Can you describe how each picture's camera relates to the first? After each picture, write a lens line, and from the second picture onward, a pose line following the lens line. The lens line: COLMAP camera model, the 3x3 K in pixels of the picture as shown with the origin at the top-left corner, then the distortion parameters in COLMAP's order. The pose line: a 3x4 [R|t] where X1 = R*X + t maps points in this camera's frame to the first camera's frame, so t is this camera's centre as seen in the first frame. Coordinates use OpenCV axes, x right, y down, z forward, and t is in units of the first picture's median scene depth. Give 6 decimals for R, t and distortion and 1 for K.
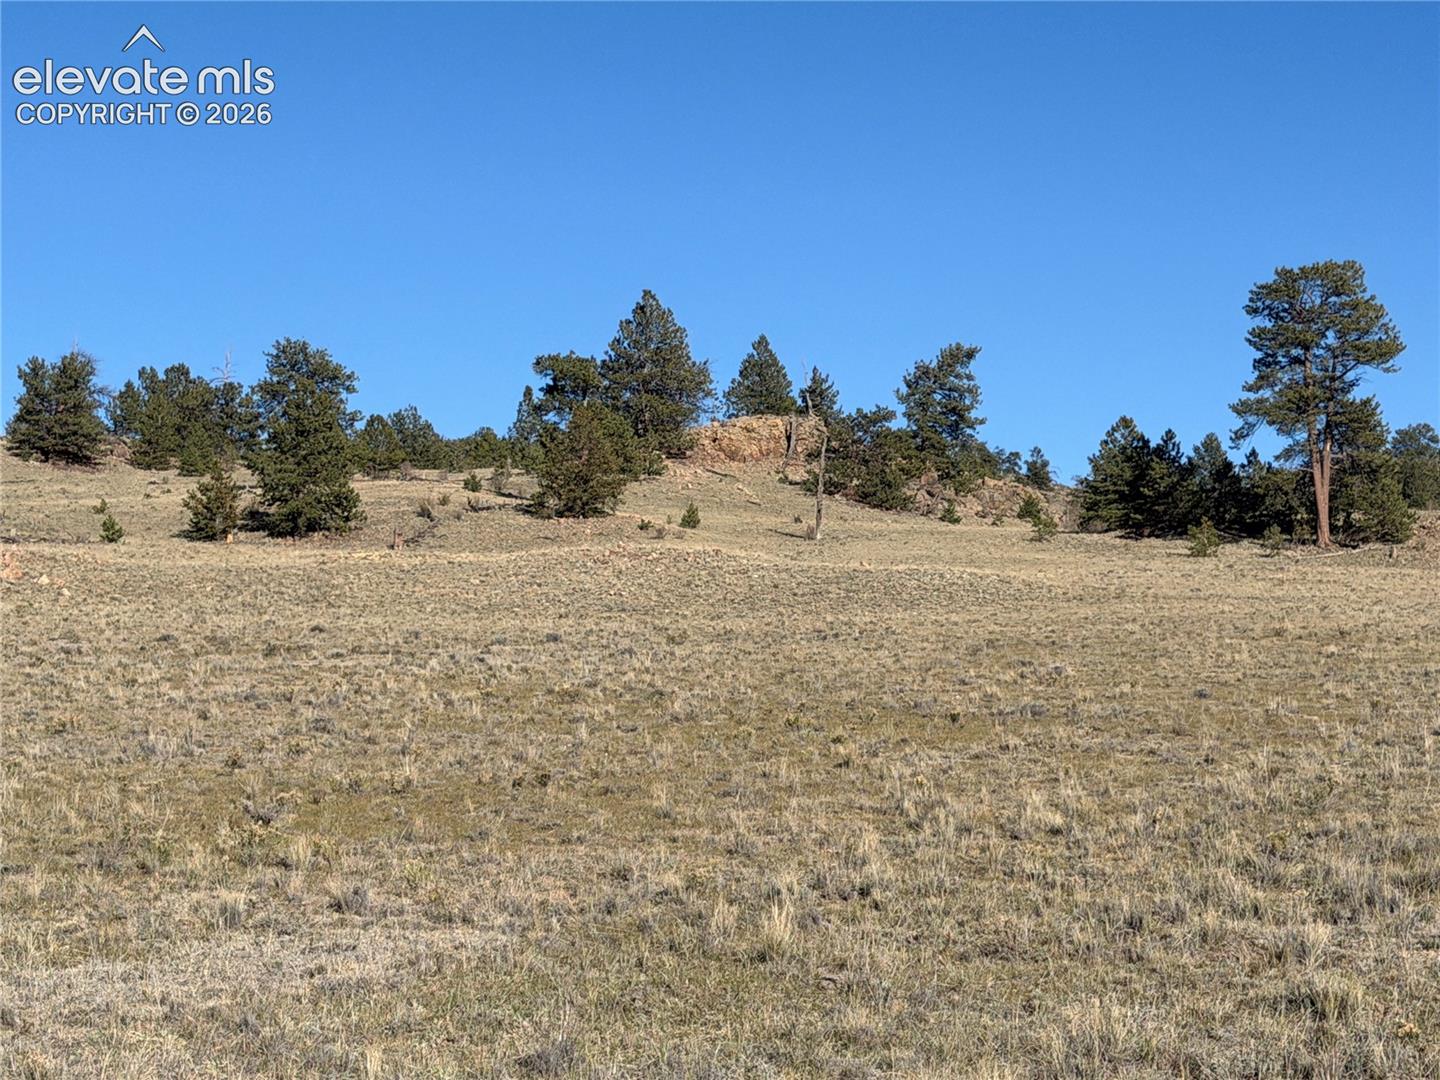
lens RADIAL K [[3164.1, 0, 747.6], [0, 3164.1, 544.3], [0, 0, 1]] dist [0.112901, 0.201094]
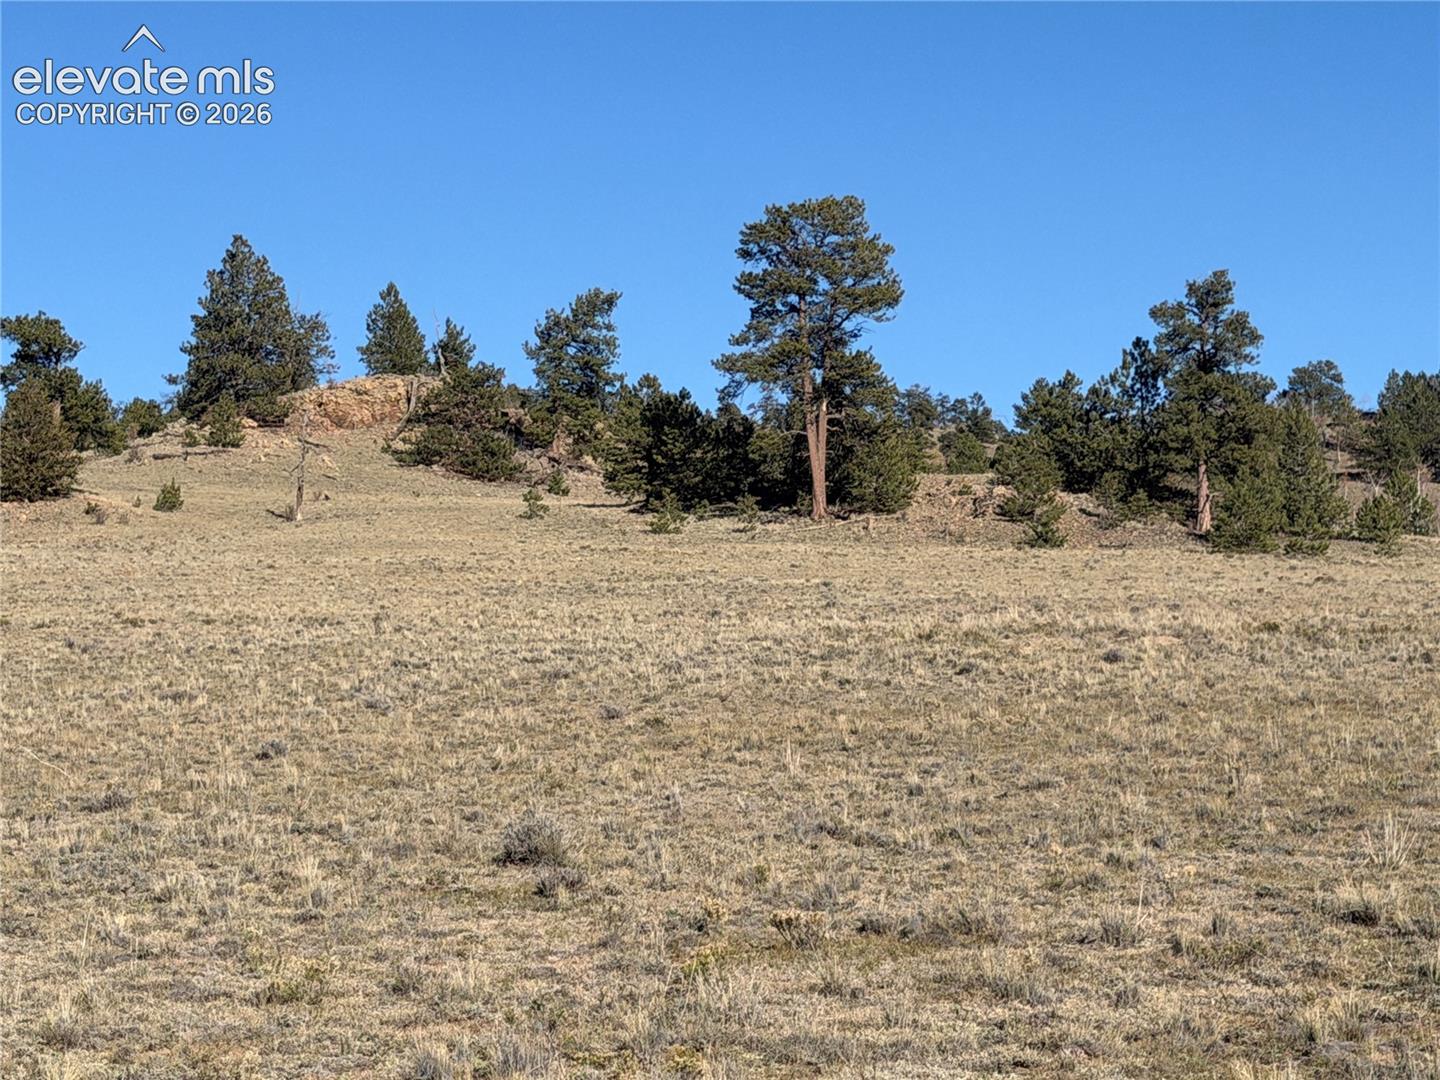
lens RADIAL K [[3655.7, 0, 742.1], [0, 3655.7, 535.7], [0, 0, 1]] dist [0.121261, 0.150392]
pose [[0.999757, -0.021251, -0.005868, 0.156209], [0.021295, 0.999744, 0.007631, -0.002543], [0.005704, -0.007754, 0.999954, -0.022479]]
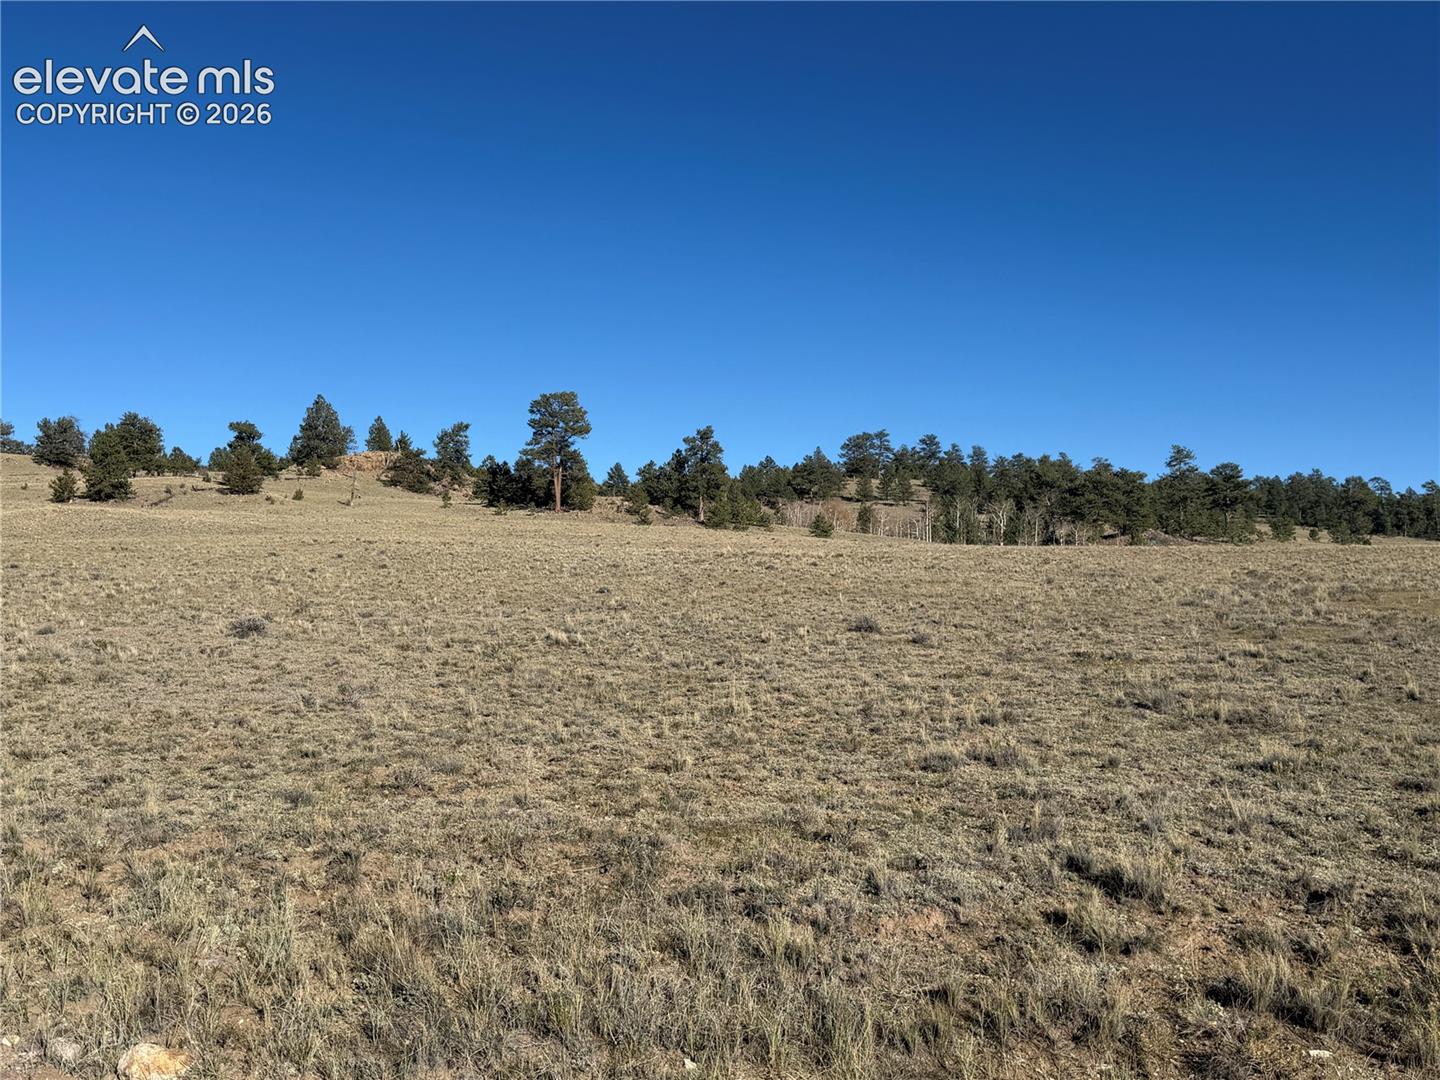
lens RADIAL K [[1353.7, 0, 720.0], [0, 1353.7, 540.0], [0, 0, 1]] dist [0.118485, -0.008462]
pose [[0.986389, 0.007493, 0.164256, 0.126681], [-0.011336, 0.999683, 0.022471, -0.001967], [-0.164036, -0.024027, 0.986162, -0.023747]]
